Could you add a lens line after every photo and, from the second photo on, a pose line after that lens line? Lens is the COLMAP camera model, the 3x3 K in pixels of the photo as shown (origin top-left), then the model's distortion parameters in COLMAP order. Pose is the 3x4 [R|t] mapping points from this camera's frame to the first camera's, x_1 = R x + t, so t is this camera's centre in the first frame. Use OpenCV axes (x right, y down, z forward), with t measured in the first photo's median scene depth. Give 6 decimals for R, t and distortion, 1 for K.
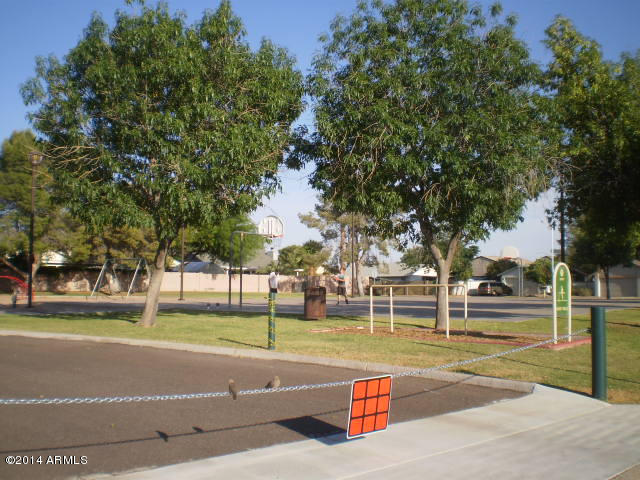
lens RADIAL K [[693.3, 0, 315.5], [0, 693.3, 238.3], [0, 0, 1]] dist [-0.062729, -0.198392]
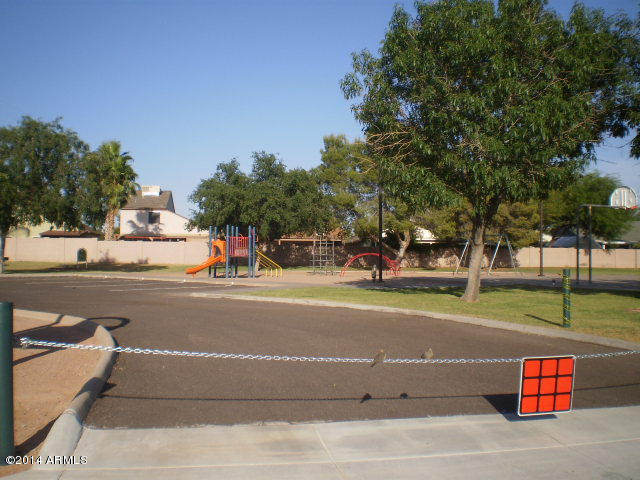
lens RADIAL K [[693.3, 0, 315.5], [0, 693.3, 238.3], [0, 0, 1]] dist [-0.062729, -0.198392]
pose [[0.856465, -0.016367, -0.515945, 0.106276], [0.034568, 0.999072, 0.025690, -0.000685], [0.515046, -0.039838, 0.856236, 0.002865]]
